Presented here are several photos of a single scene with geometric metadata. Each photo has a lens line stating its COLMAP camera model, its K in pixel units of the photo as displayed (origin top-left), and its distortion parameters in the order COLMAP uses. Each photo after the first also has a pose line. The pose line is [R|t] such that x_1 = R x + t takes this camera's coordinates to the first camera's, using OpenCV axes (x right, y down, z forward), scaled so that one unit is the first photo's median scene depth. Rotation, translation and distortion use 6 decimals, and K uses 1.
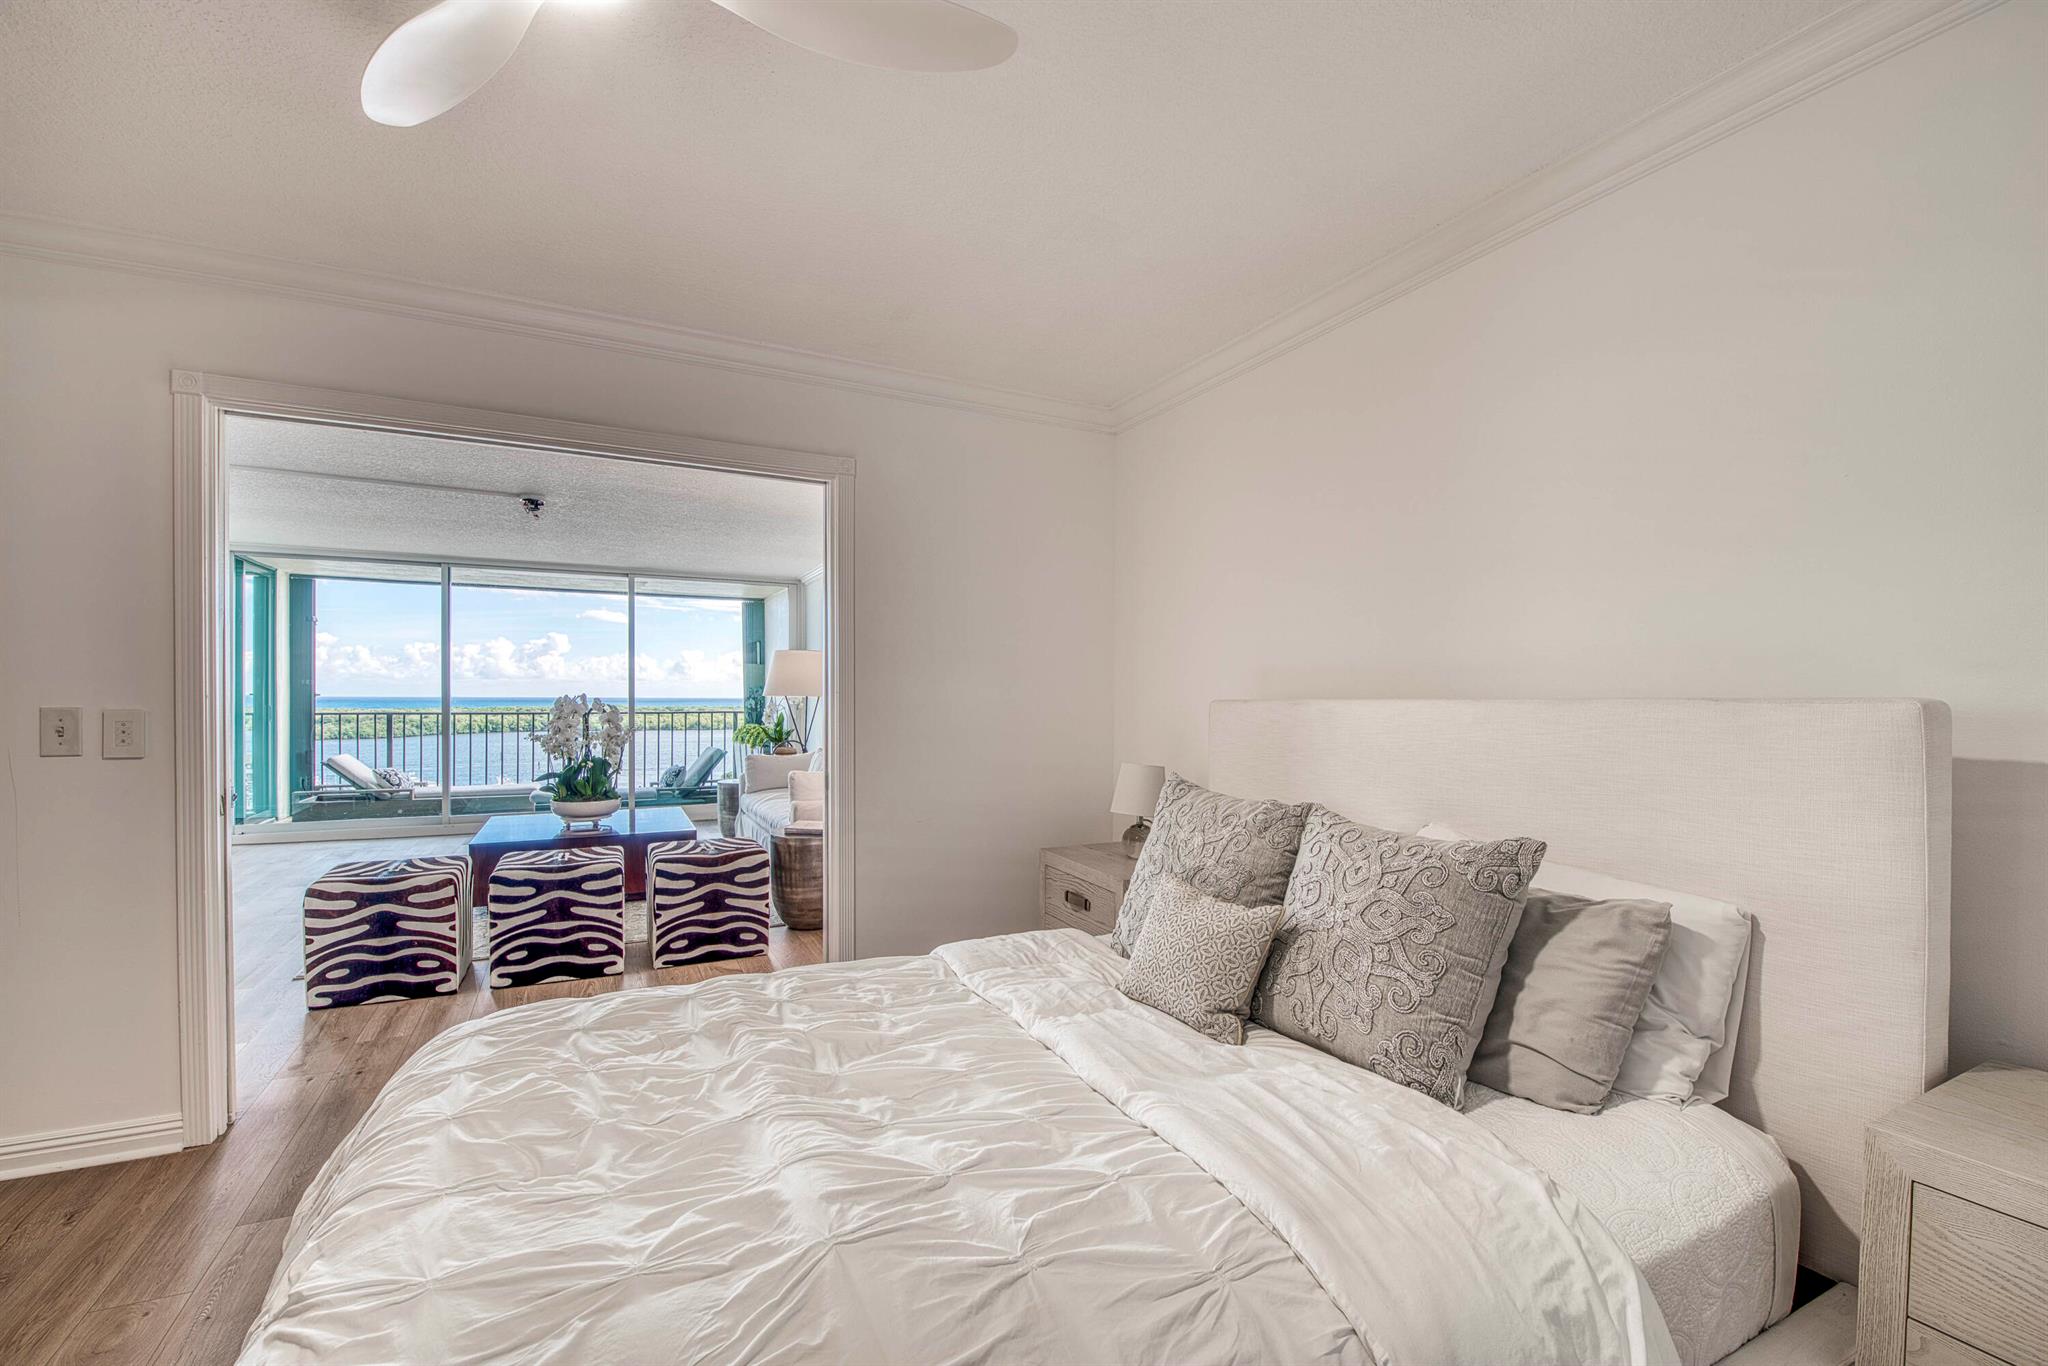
lens RADIAL K [[900.6, 0, 1035.0], [0, 900.6, 690.6], [0, 0, 1]] dist [-0.009506, -0.006447]
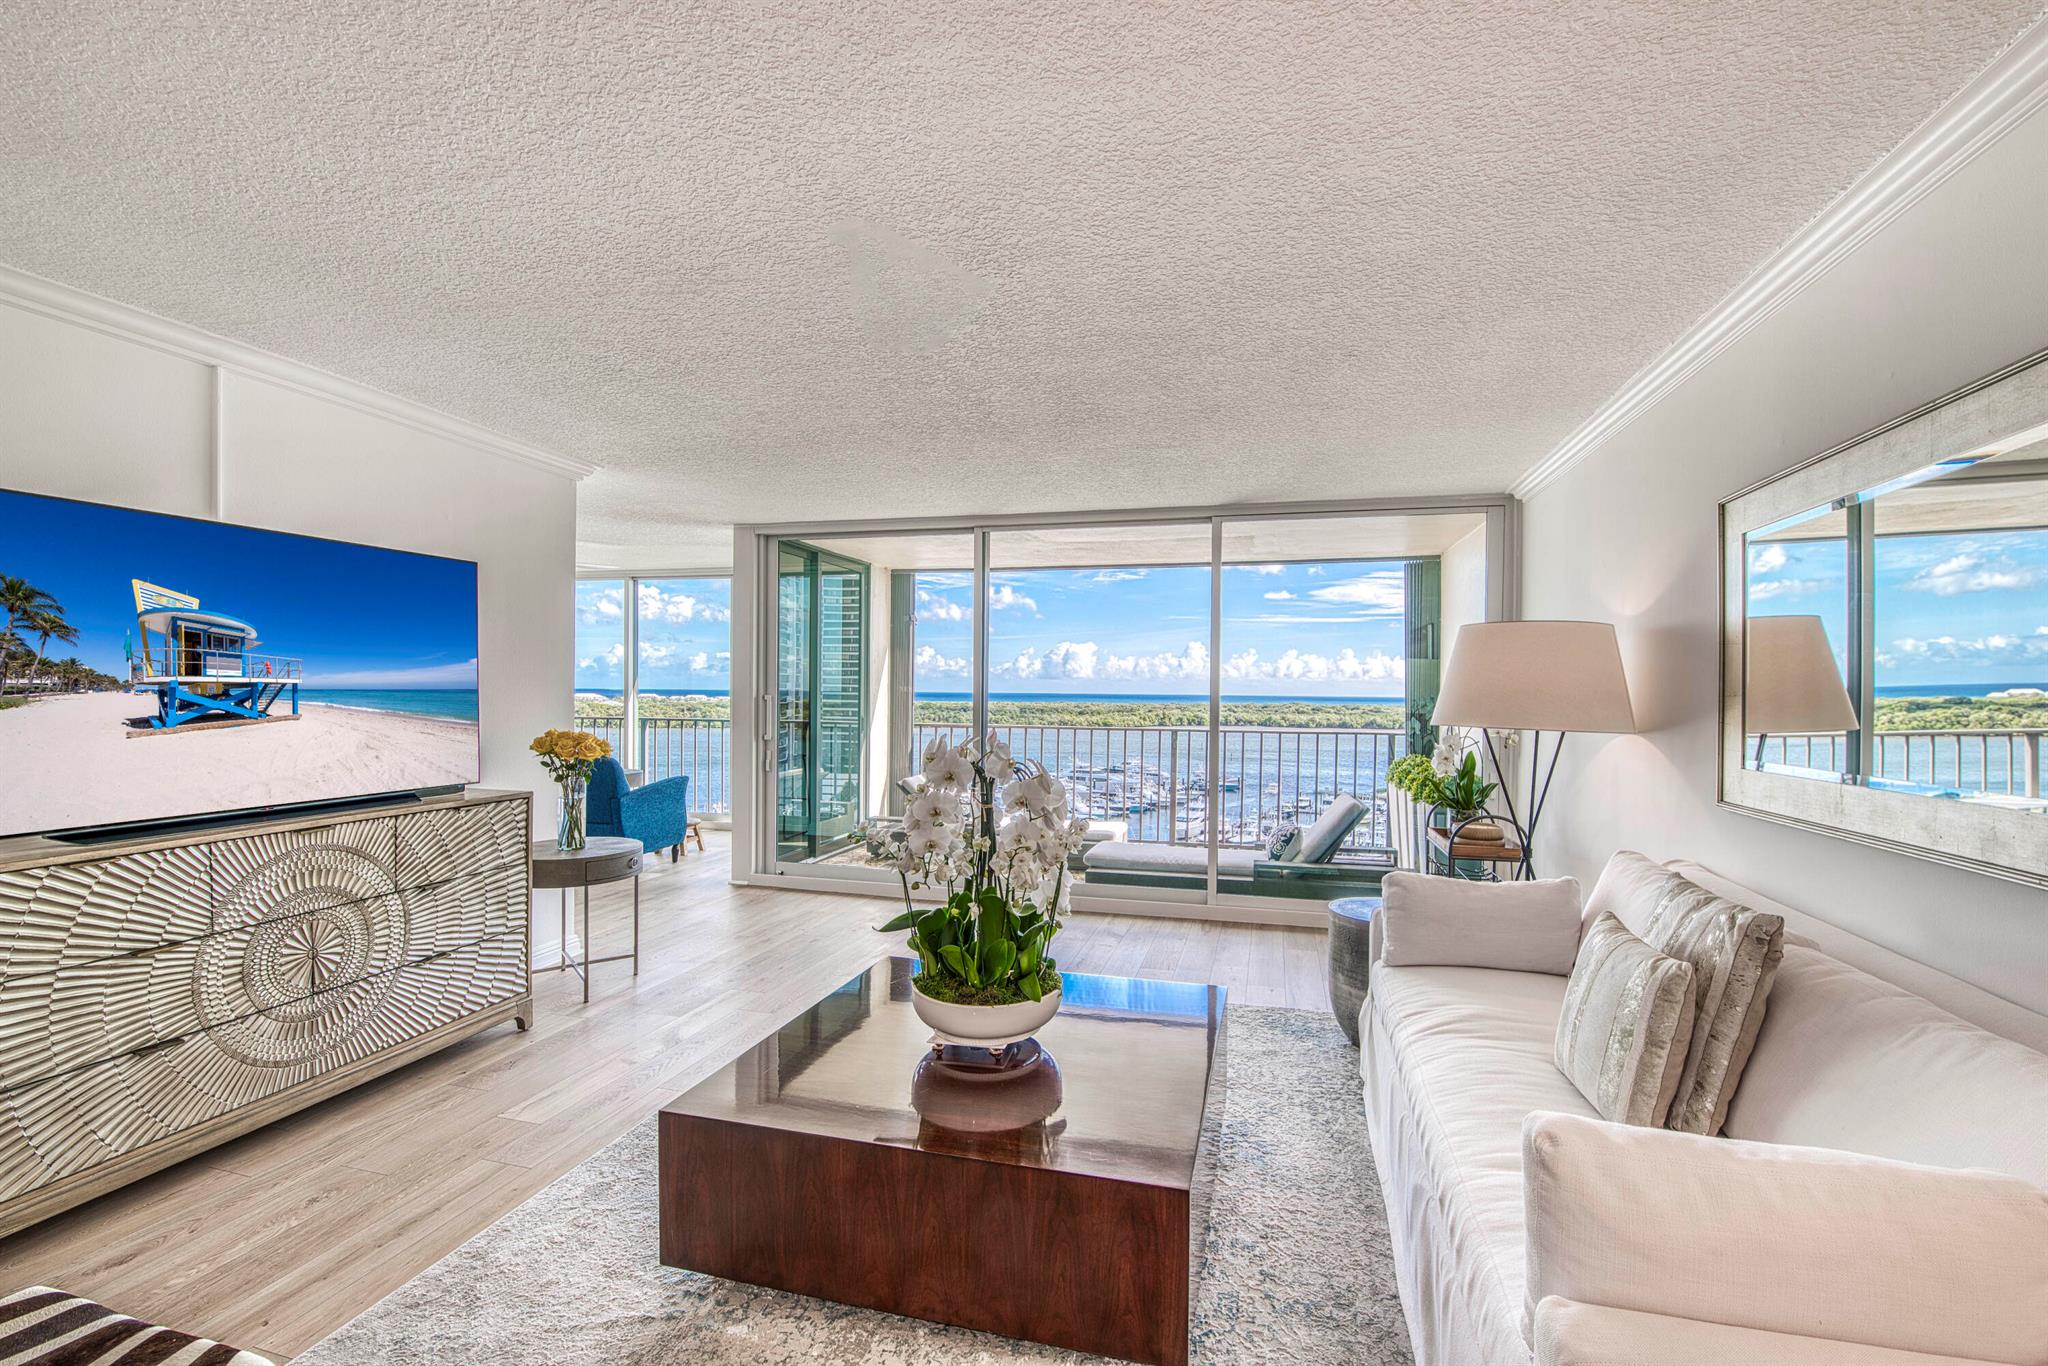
lens RADIAL K [[900.6, 0, 1036.9], [0, 900.6, 687.4], [0, 0, 1]] dist [-0.009506, -0.006447]
pose [[0.753243, 0.002589, -0.657738, -0.130155], [-0.002819, 0.999996, 0.000707, -0.011511], [0.657737, 0.001322, 0.753247, 0.447095]]
